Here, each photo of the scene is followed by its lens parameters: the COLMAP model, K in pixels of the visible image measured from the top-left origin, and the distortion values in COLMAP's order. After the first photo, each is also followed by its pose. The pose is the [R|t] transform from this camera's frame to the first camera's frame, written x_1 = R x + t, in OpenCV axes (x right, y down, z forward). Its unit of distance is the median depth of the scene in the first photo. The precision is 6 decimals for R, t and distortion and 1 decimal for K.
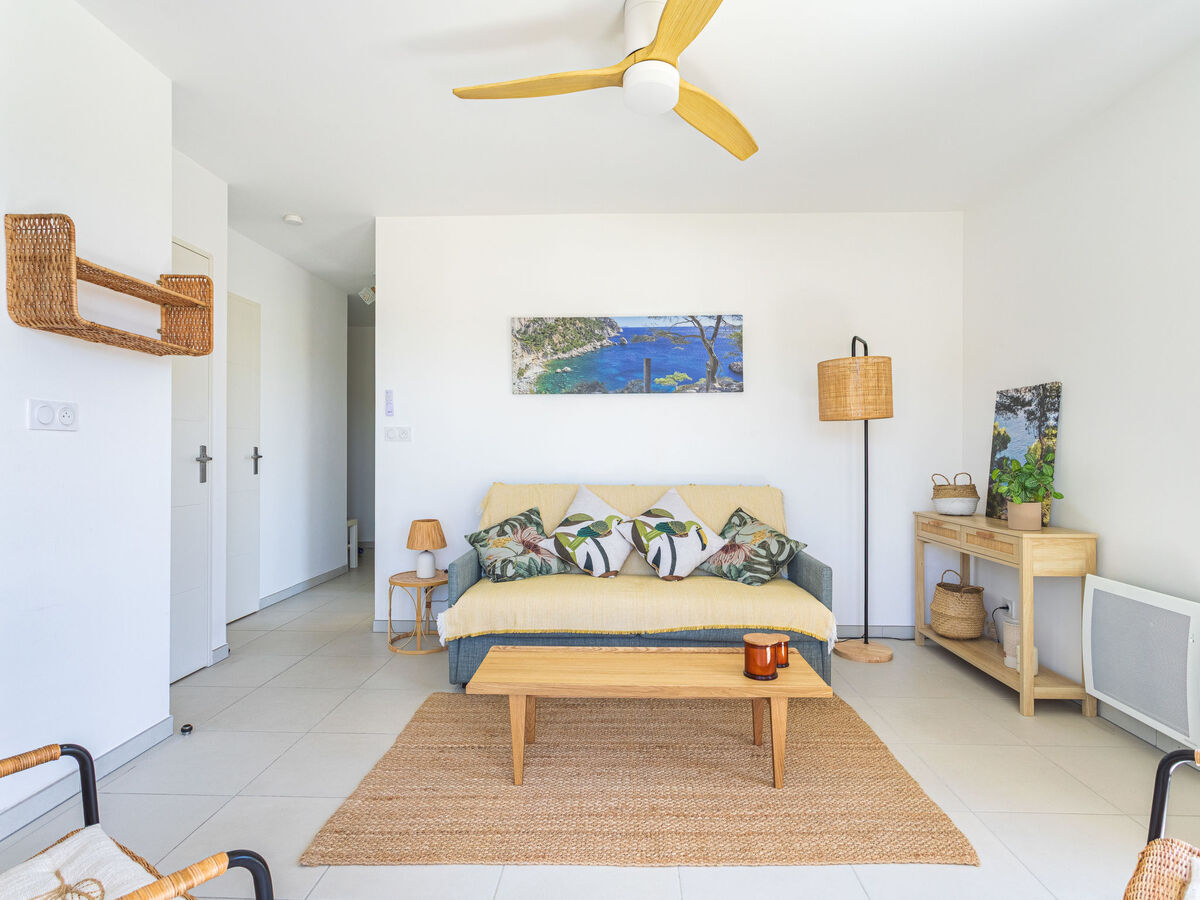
lens RADIAL K [[644.1, 0, 604.1], [0, 644.1, 451.6], [0, 0, 1]] dist [0.002818, 0.001053]
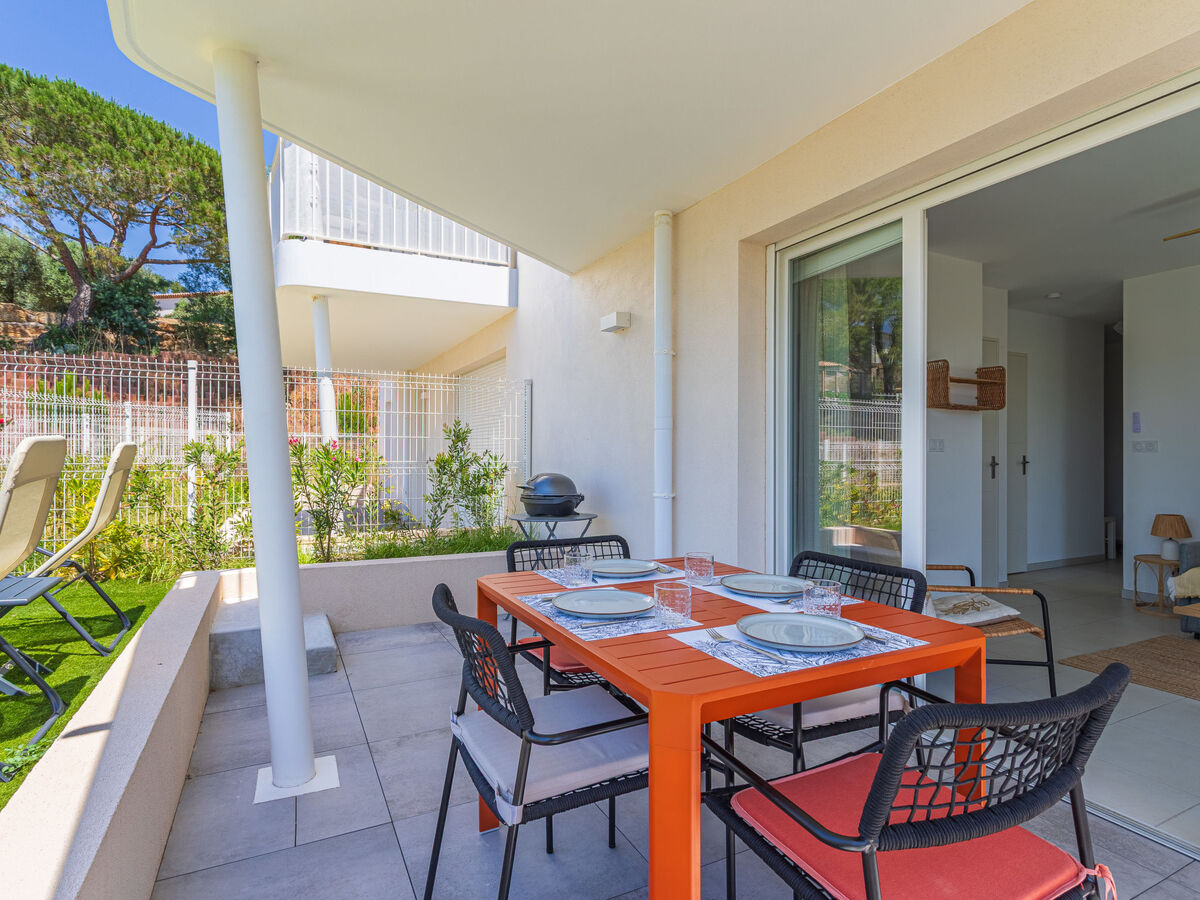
lens RADIAL K [[639.1, 0, 604.4], [0, 639.1, 453.8], [0, 0, 1]] dist [-0.002350, 0.010412]
pose [[0.489499, 0.000894, -0.872004, 0.278755], [0.001090, 0.999998, 0.001638, -0.016528], [0.872003, -0.001752, 0.489497, -0.585694]]
